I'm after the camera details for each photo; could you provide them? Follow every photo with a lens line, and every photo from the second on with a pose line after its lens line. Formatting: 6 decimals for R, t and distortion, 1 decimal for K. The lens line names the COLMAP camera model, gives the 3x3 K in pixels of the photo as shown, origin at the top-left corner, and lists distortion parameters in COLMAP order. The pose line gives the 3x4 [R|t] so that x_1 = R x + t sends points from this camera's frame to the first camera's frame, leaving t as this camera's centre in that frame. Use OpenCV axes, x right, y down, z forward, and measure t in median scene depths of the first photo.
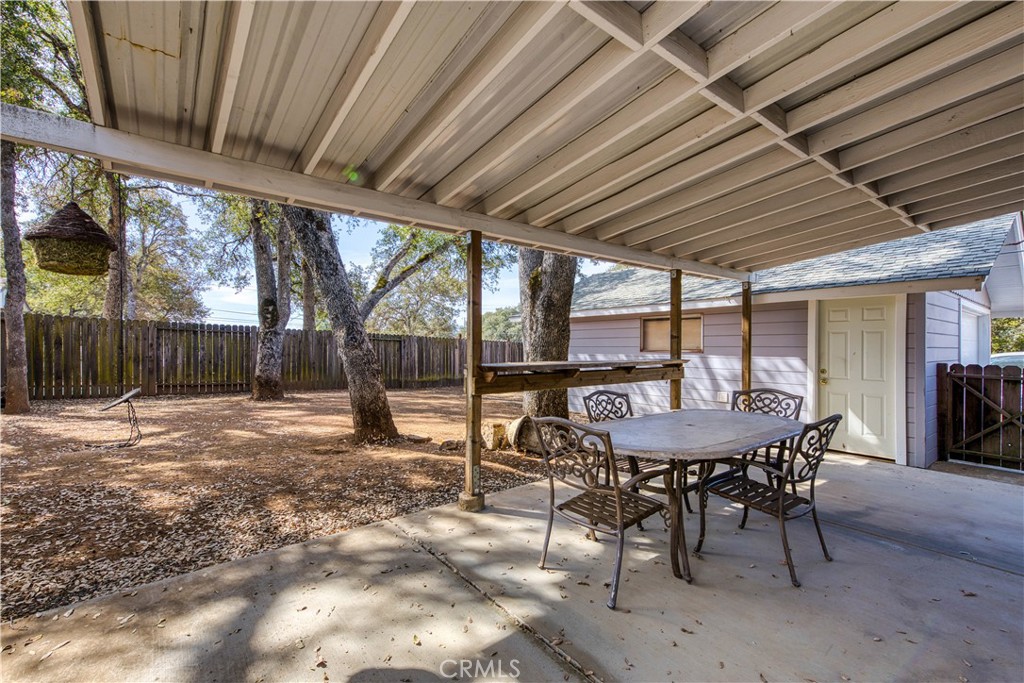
lens RADIAL K [[447.2, 0, 512.0], [0, 447.2, 341.5], [0, 0, 1]] dist [0.024663, 0.000135]
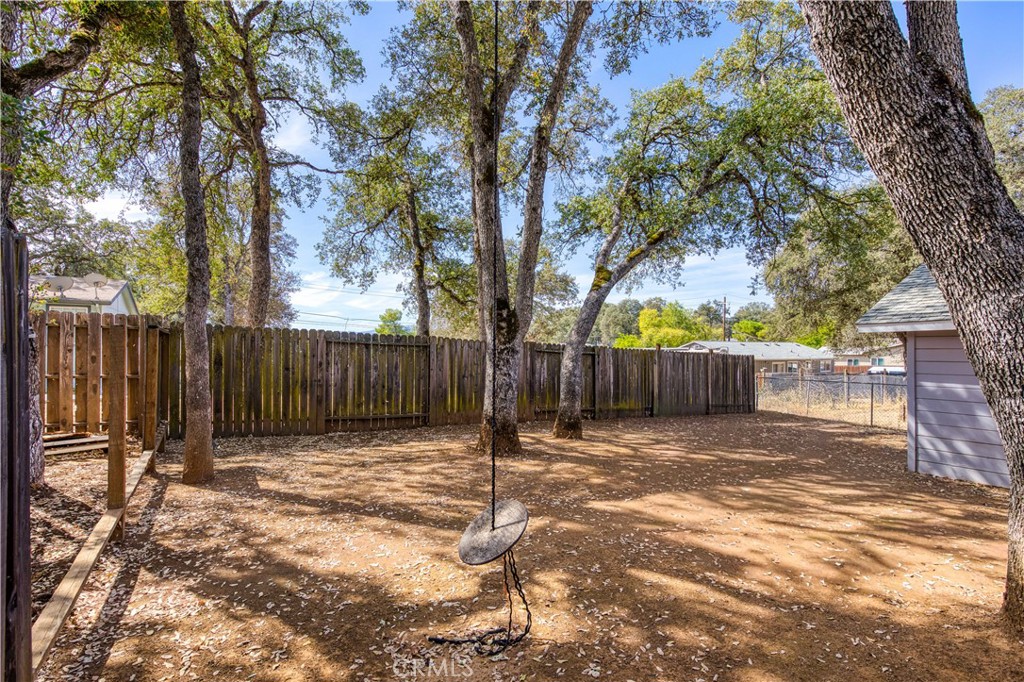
lens RADIAL K [[485.0, 0, 512.0], [0, 485.0, 341.0], [0, 0, 1]] dist [-0.003269, -0.000334]
pose [[0.991371, 0.002606, -0.131061, -0.367873], [-0.003364, 0.999979, -0.005565, -0.024739], [0.131044, 0.005958, 0.991359, 0.256372]]
